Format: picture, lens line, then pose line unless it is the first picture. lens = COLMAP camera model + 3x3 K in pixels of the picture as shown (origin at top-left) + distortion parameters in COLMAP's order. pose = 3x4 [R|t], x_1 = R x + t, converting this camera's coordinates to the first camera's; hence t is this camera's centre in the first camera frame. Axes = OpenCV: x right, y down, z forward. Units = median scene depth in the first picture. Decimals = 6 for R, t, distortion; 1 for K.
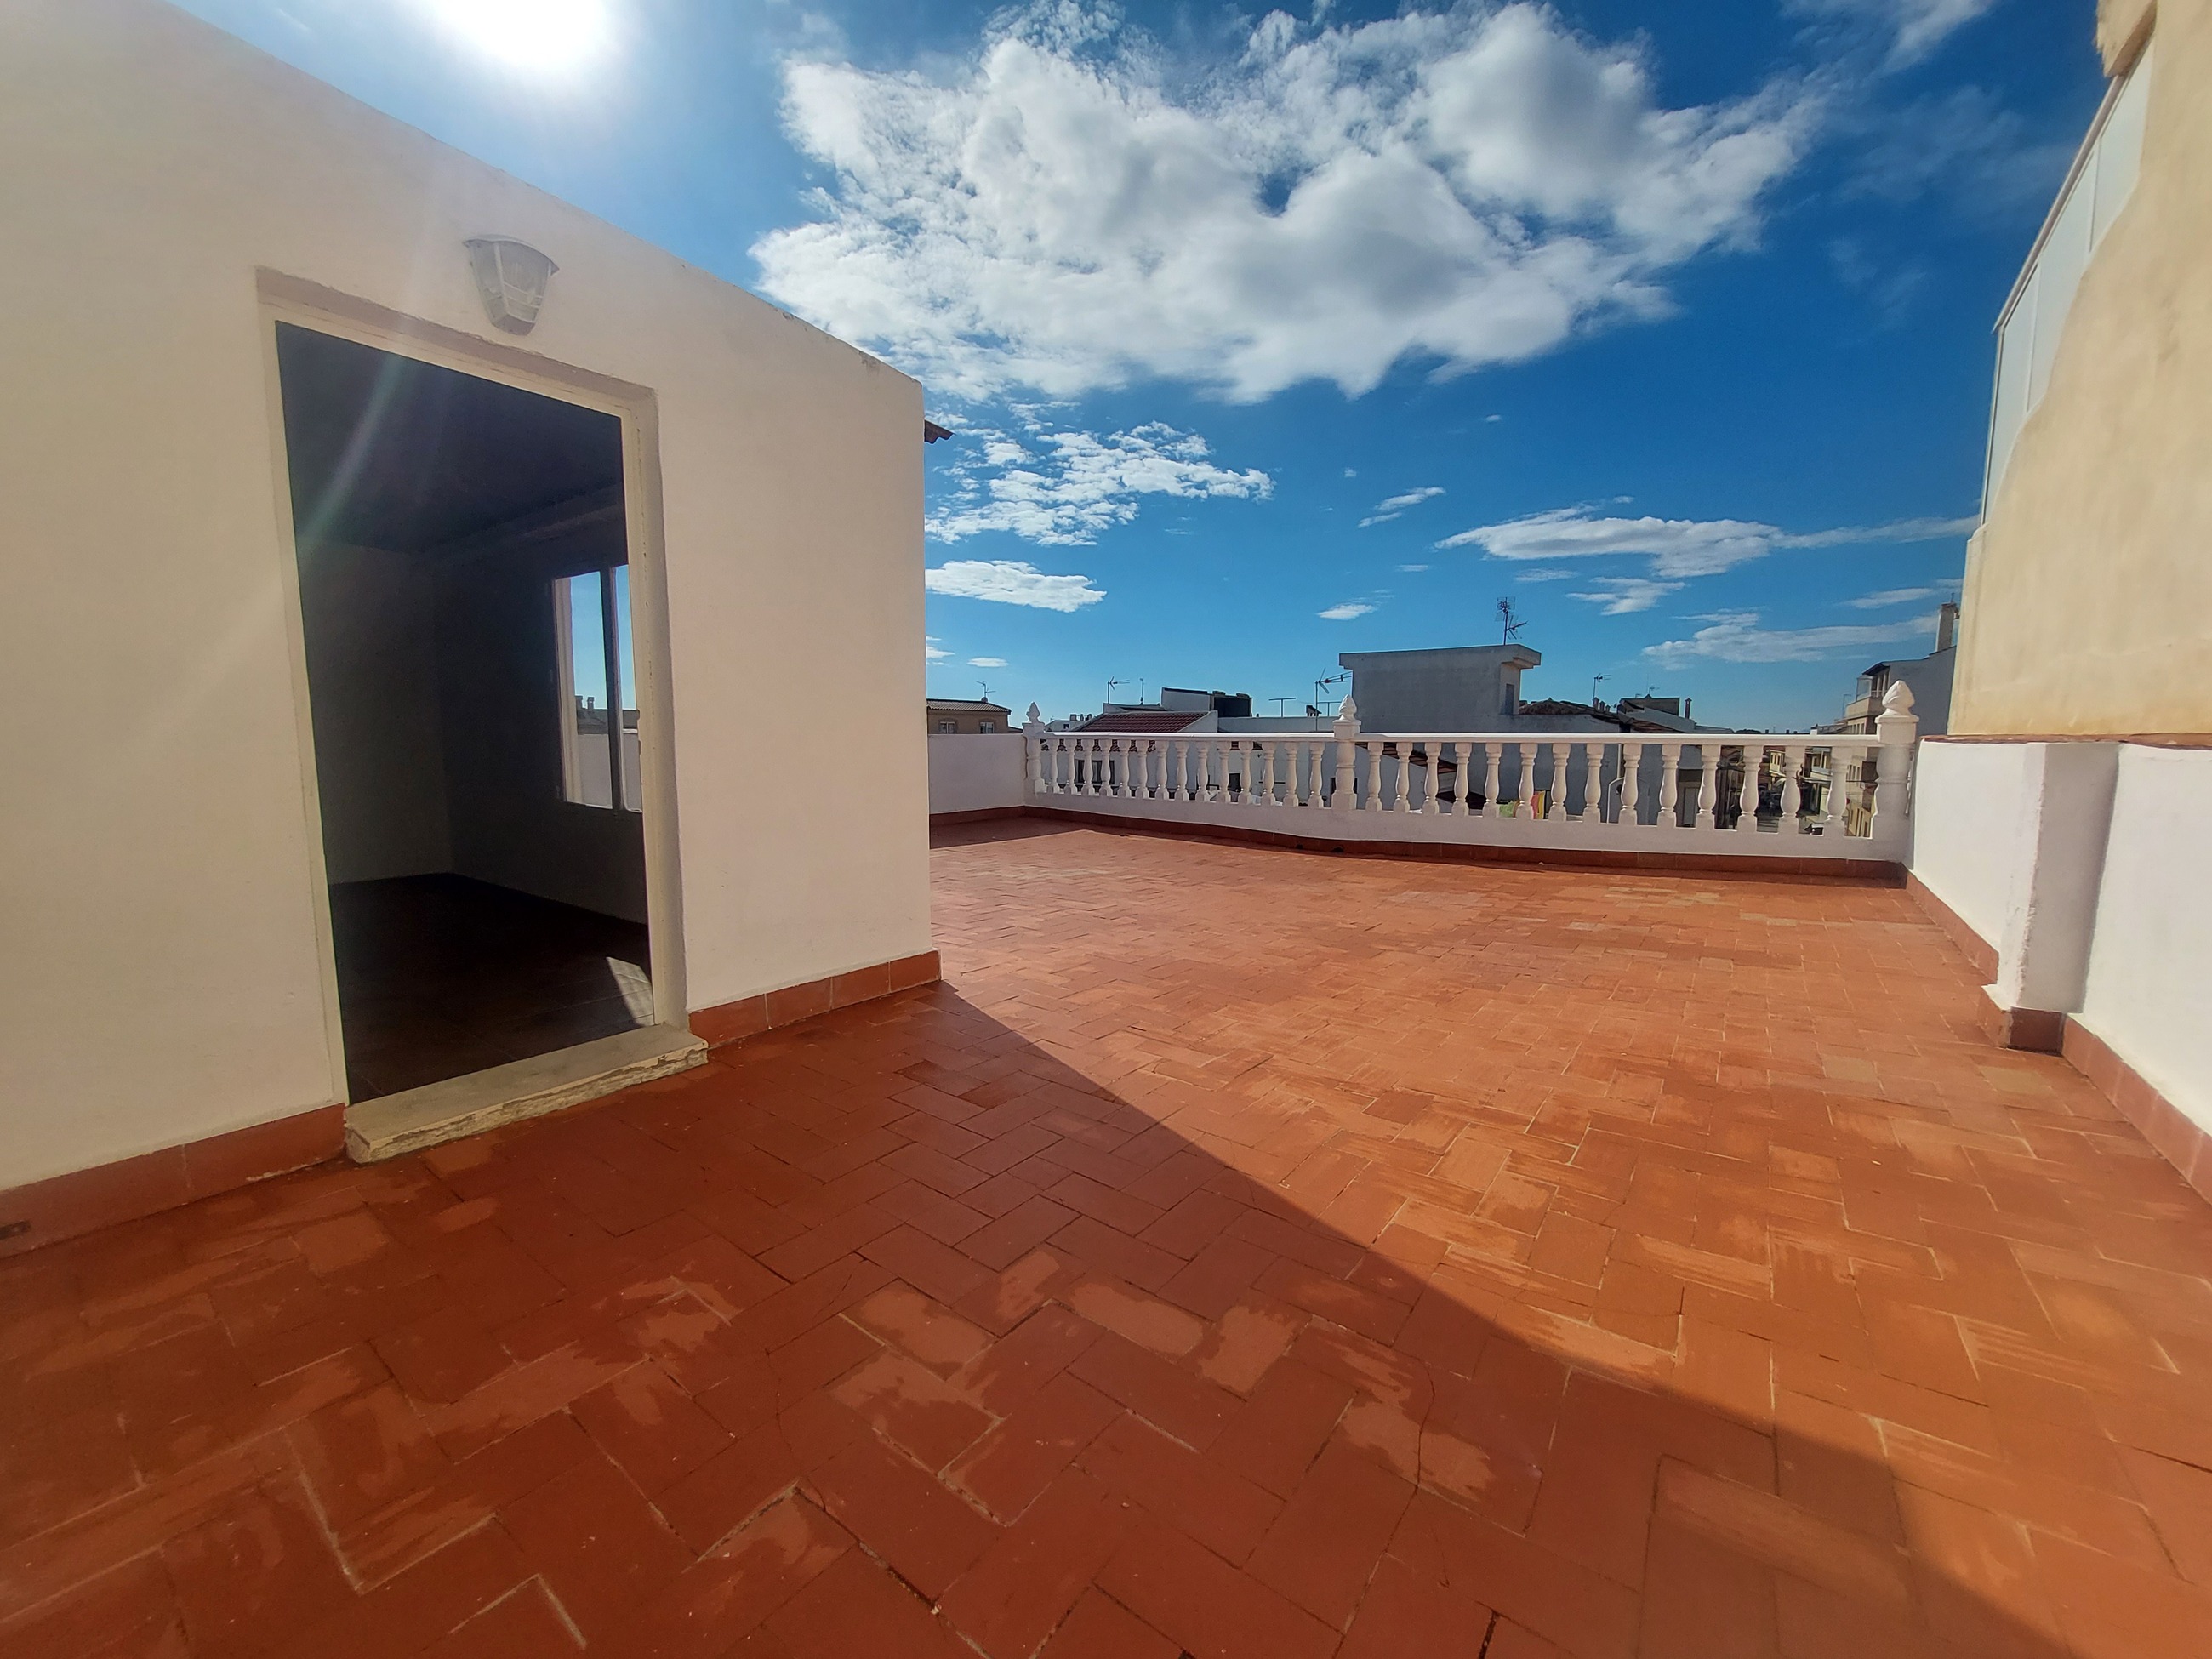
lens RADIAL K [[877.5, 0, 1104.2], [0, 877.5, 832.5], [0, 0, 1]] dist [-0.001015, -0.000065]
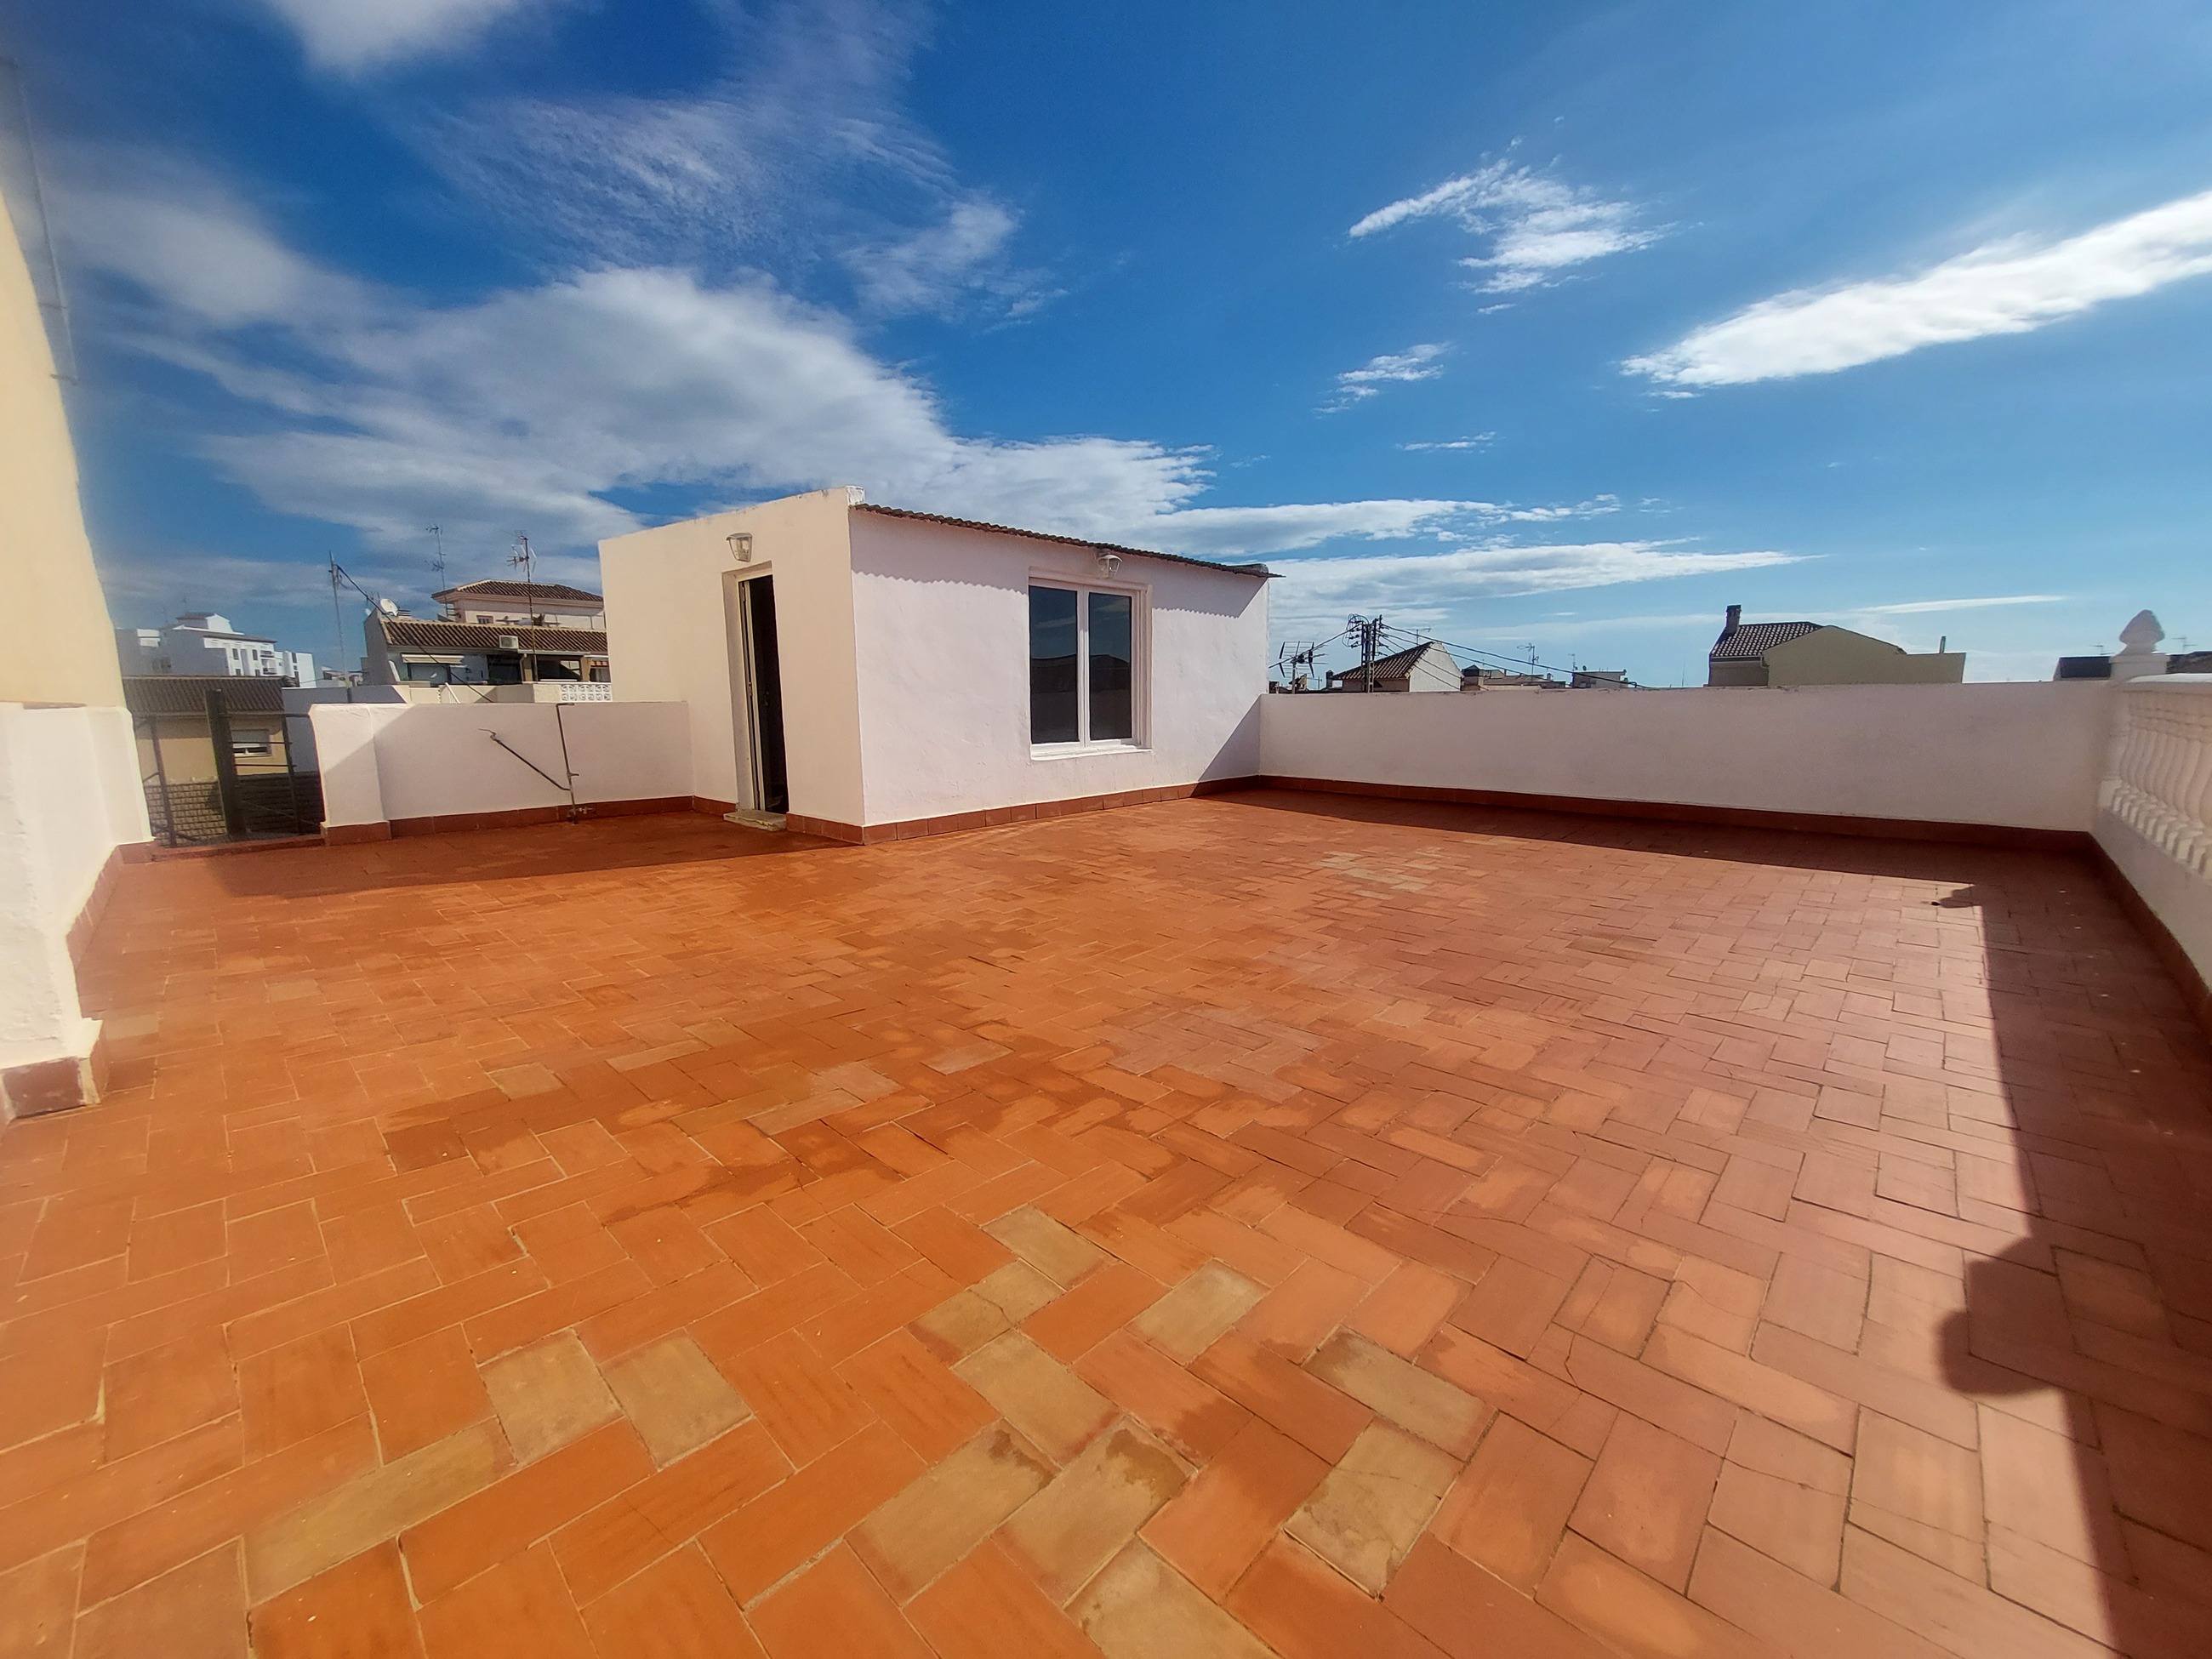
lens RADIAL K [[877.5, 0, 1105.5], [0, 877.5, 830.5], [0, 0, 1]] dist [-0.001015, -0.000065]
pose [[-0.132006, 0.146729, -0.980329, 1.355498], [-0.097421, 0.982275, 0.160139, -0.166179], [0.986450, 0.116644, -0.115372, 1.620855]]
